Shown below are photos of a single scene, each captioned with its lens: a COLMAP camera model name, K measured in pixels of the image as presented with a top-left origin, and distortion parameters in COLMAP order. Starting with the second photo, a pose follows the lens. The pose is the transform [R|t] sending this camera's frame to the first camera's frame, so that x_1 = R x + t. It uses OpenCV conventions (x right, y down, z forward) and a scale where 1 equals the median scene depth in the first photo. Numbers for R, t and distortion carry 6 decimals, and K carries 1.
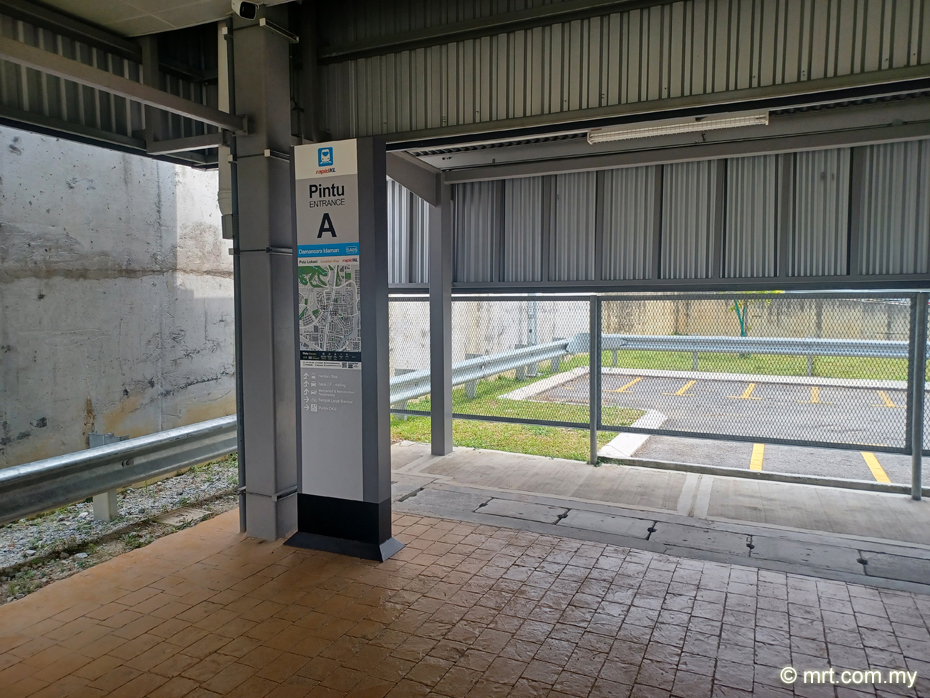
lens RADIAL K [[672.7, 0, 463.4], [0, 672.7, 350.0], [0, 0, 1]] dist [0.014431, -0.003481]
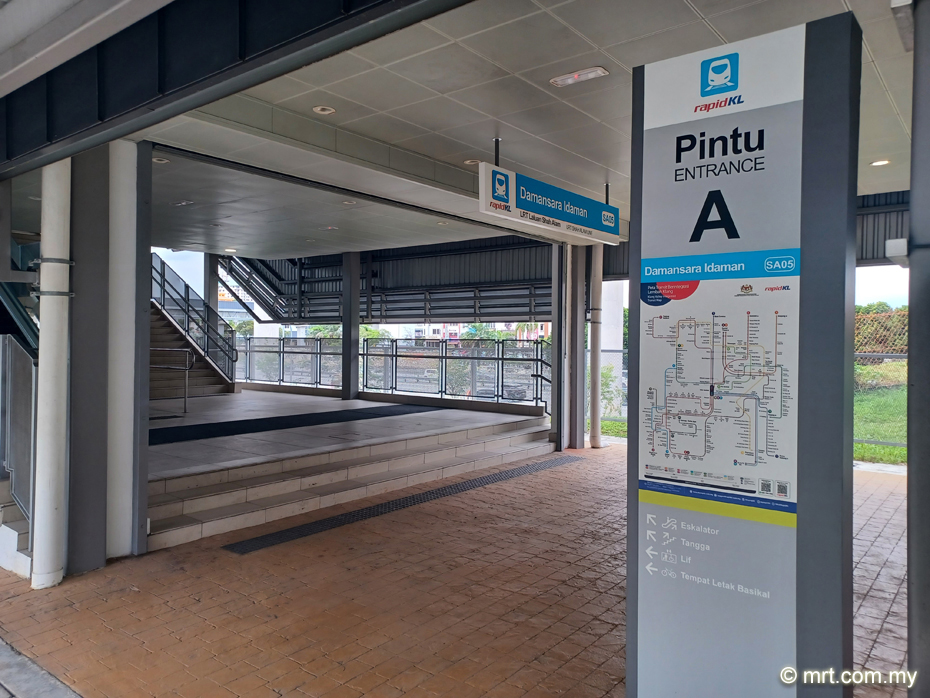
lens RADIAL K [[672.7, 0, 463.7], [0, 672.7, 344.4], [0, 0, 1]] dist [0.014431, -0.003481]
pose [[0.973866, 0.023678, -0.225885, -0.268144], [-0.040523, 0.996707, -0.070230, -0.052115], [0.223478, 0.077548, 0.971619, 0.500777]]
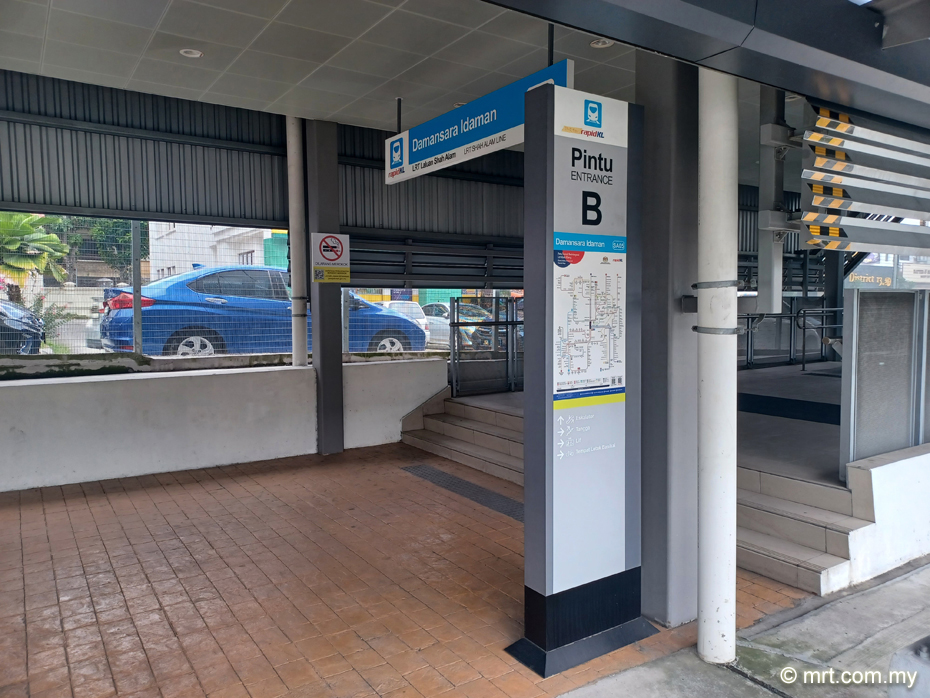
lens RADIAL K [[672.7, 0, 464.2], [0, 672.7, 347.8], [0, 0, 1]] dist [0.014431, -0.003481]
pose [[0.518209, -0.053071, 0.853606, -0.903526], [0.069712, 0.997373, 0.019689, -0.059905], [-0.852408, 0.049304, 0.520547, 0.750285]]
